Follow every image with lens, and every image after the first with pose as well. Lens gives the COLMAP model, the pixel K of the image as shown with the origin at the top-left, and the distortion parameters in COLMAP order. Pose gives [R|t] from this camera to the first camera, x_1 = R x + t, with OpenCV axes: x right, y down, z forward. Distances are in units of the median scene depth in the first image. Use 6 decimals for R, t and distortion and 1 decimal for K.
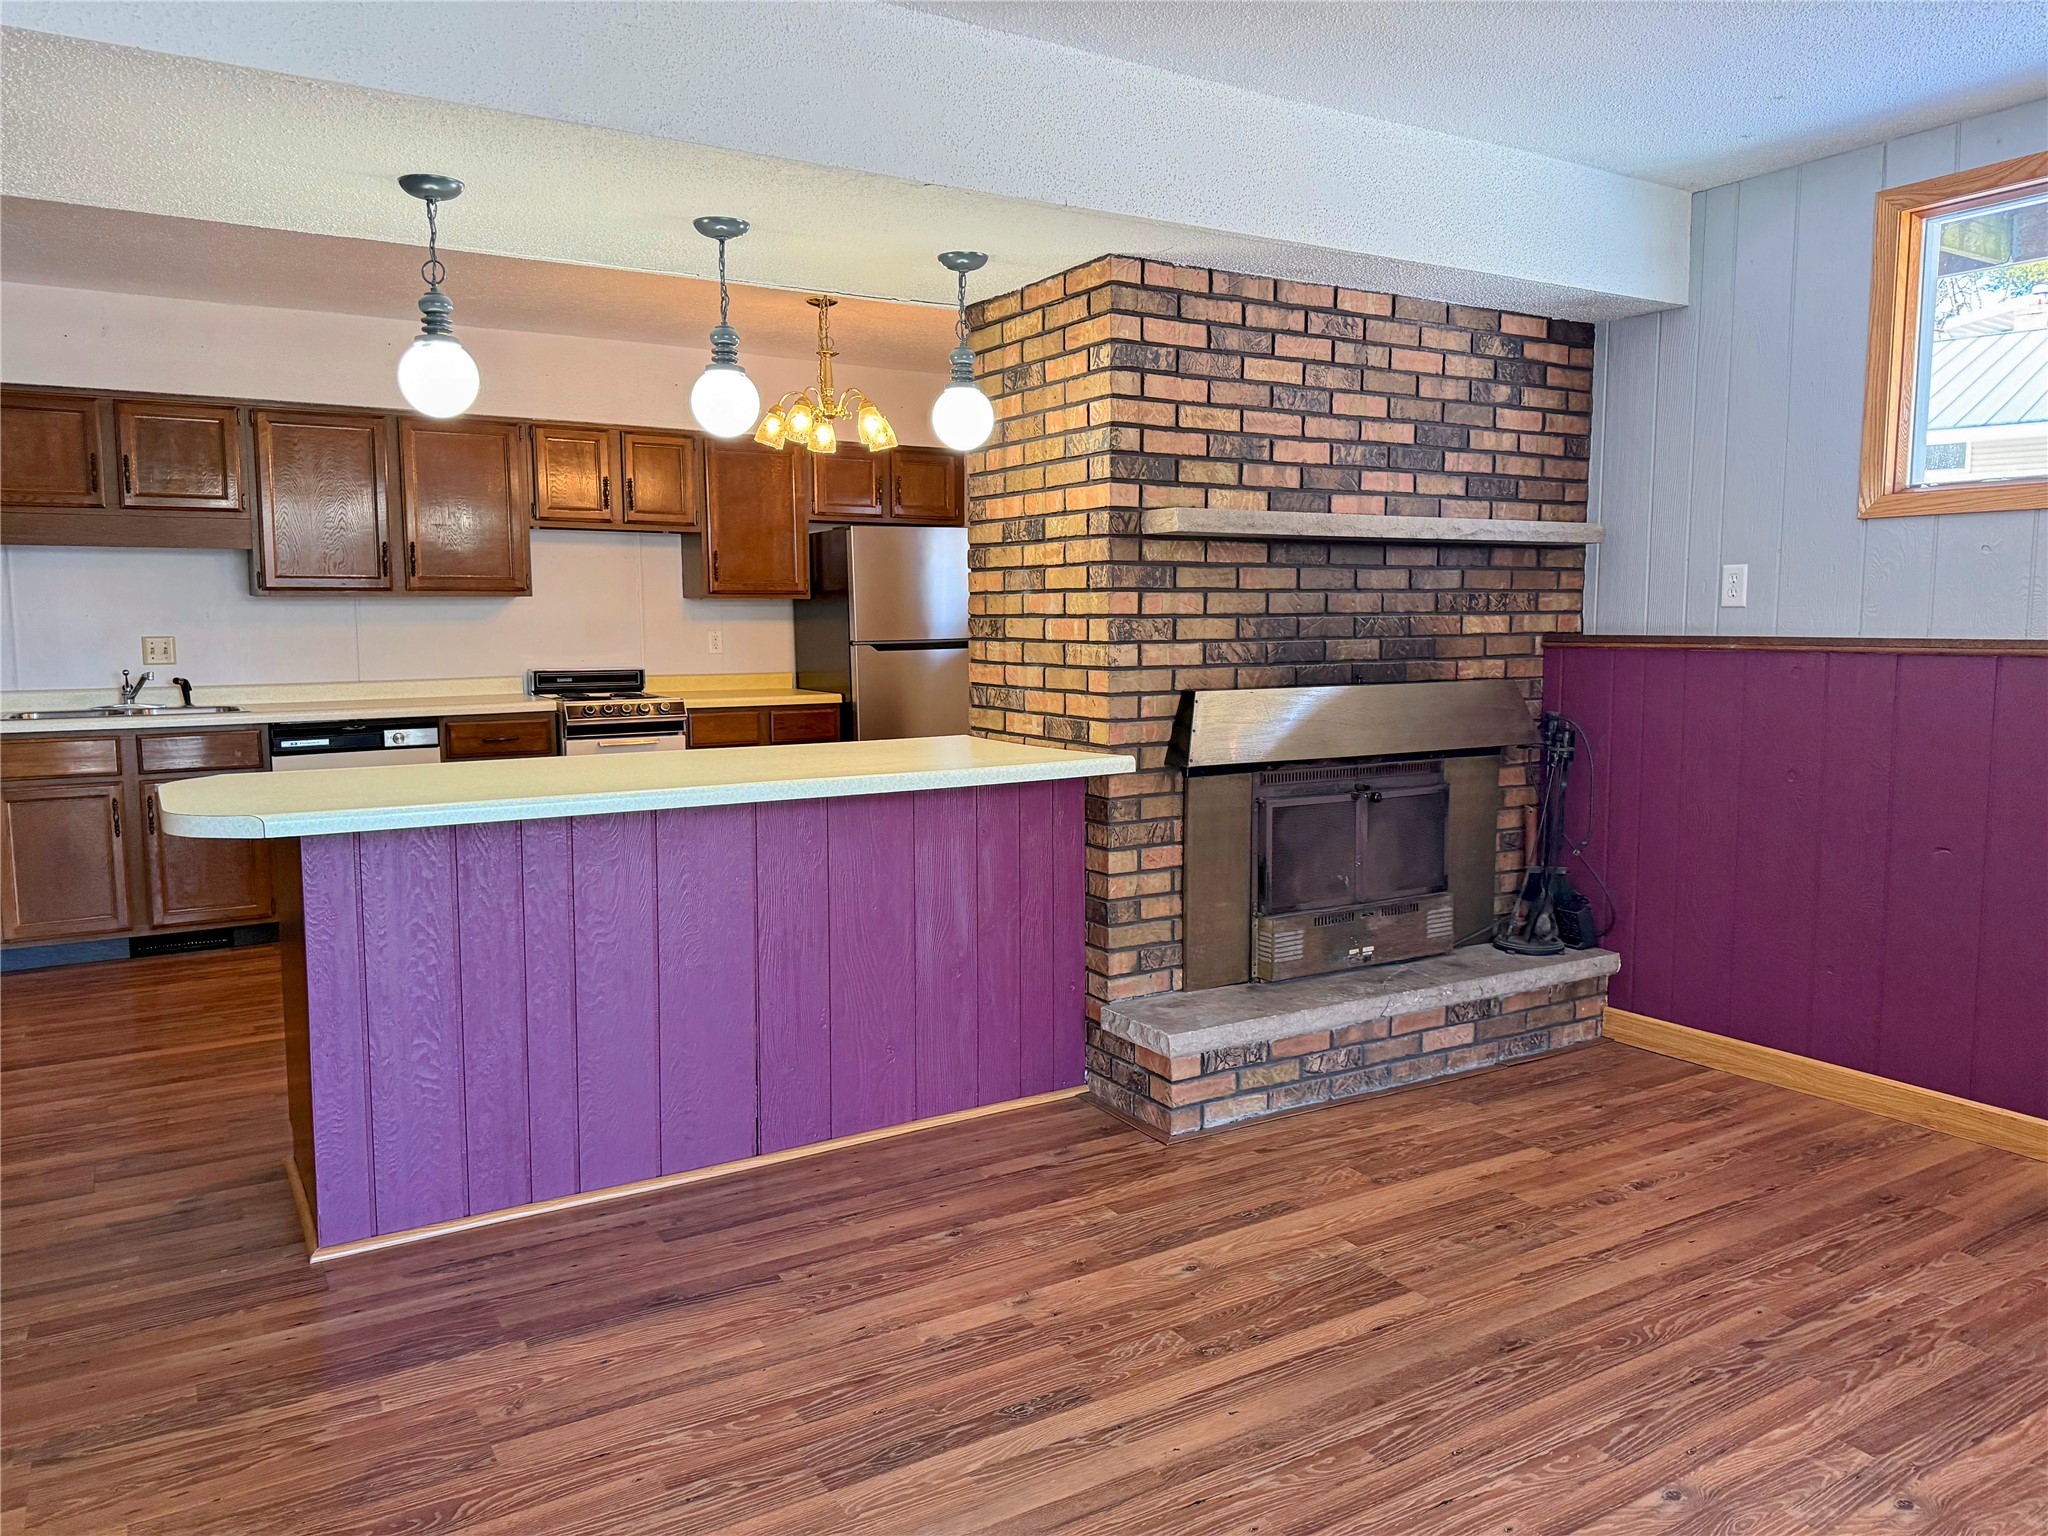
lens RADIAL K [[1456.2, 0, 997.9], [0, 1456.2, 759.8], [0, 0, 1]] dist [0.064323, -0.083346]
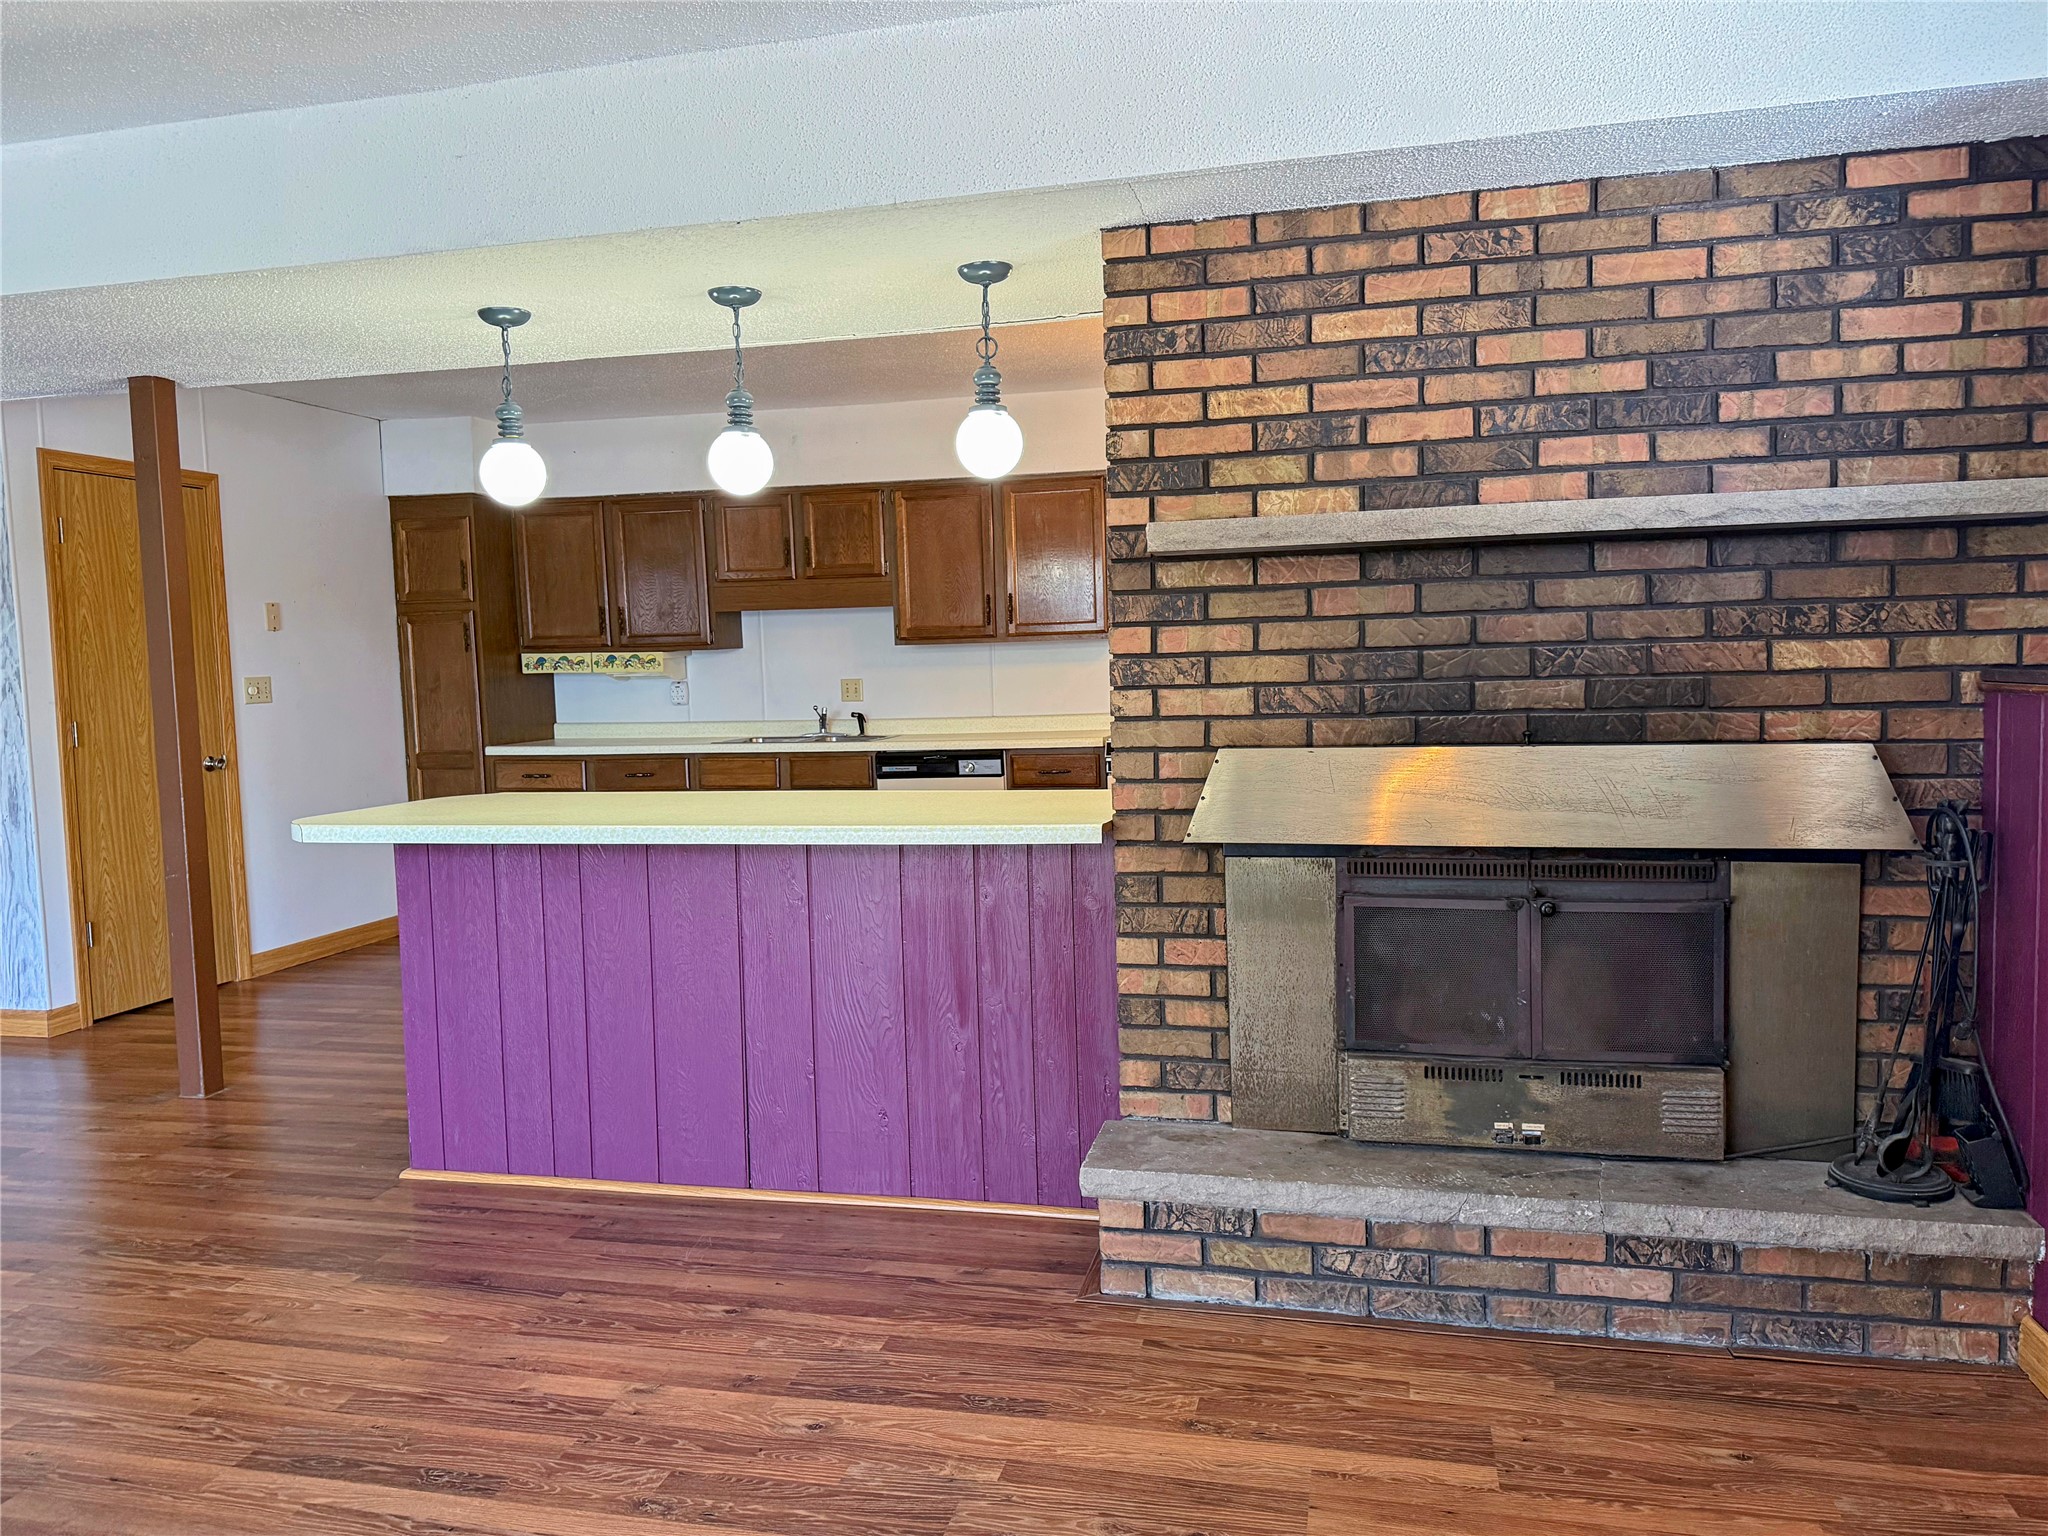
lens RADIAL K [[1456.2, 0, 1032.6], [0, 1456.2, 768.8], [0, 0, 1]] dist [0.064323, -0.083346]
pose [[0.709623, 0.039523, -0.703472, 0.571945], [-0.048420, 0.998801, 0.007273, -0.033691], [0.702916, 0.028901, 0.710685, 0.333459]]
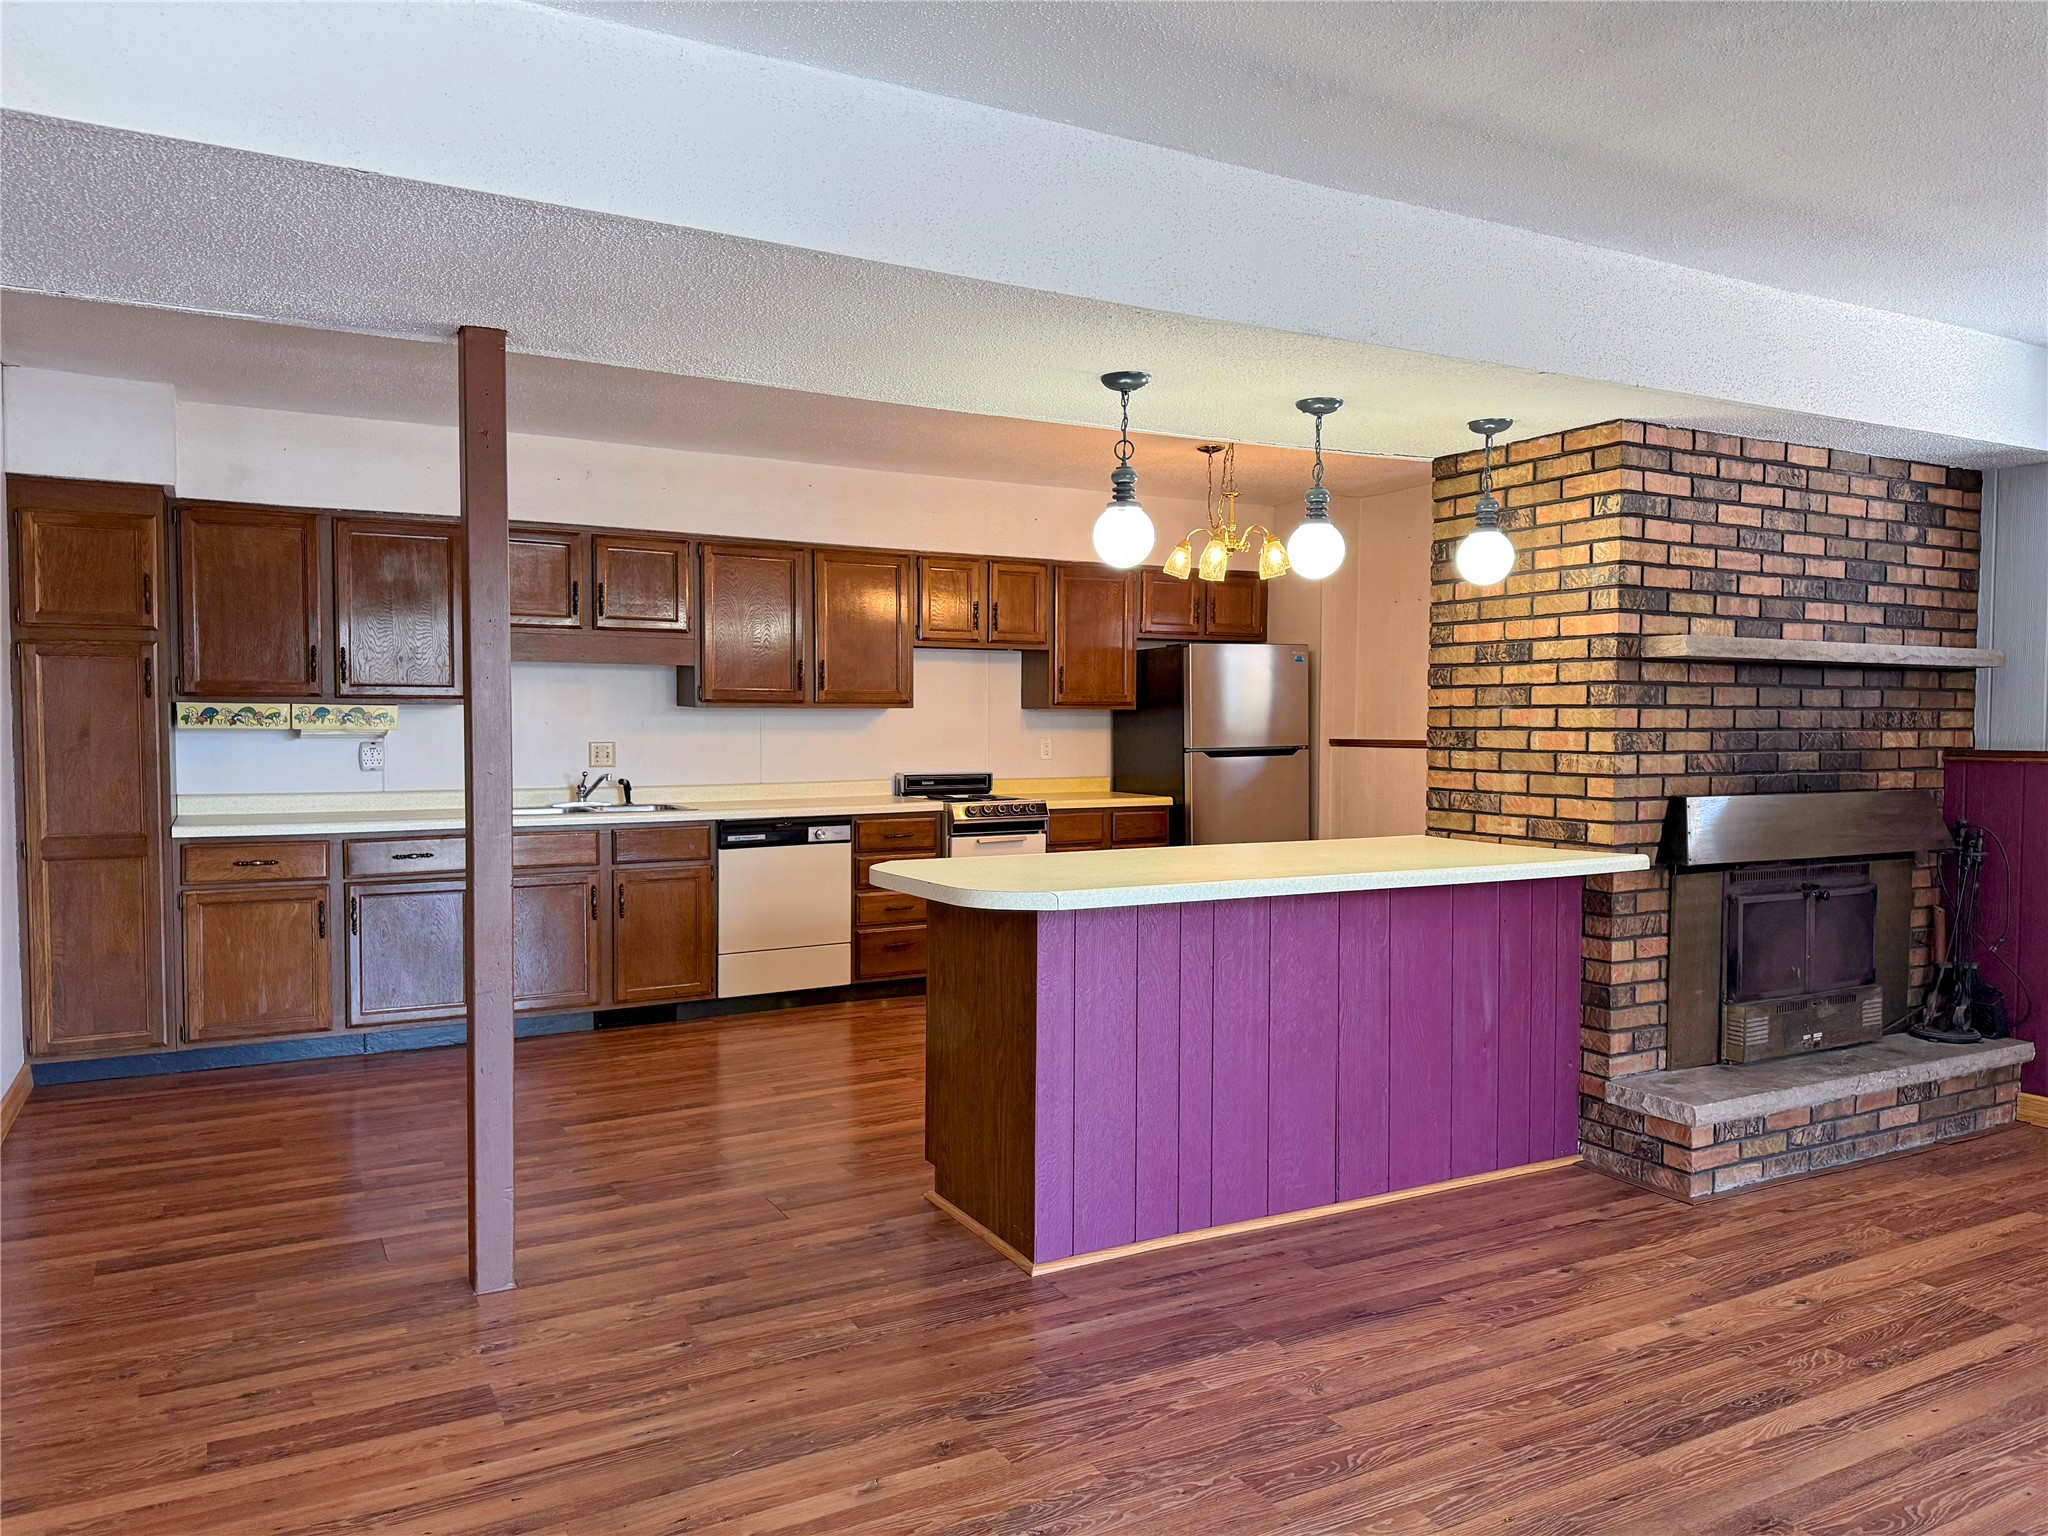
lens RADIAL K [[1456.2, 0, 993.9], [0, 1456.2, 772.5], [0, 0, 1]] dist [0.064323, -0.083346]
pose [[0.999120, 0.008284, -0.041117, -0.320498], [-0.010944, 0.997832, -0.064896, 0.012124], [0.040491, 0.065289, 0.997045, -0.137305]]
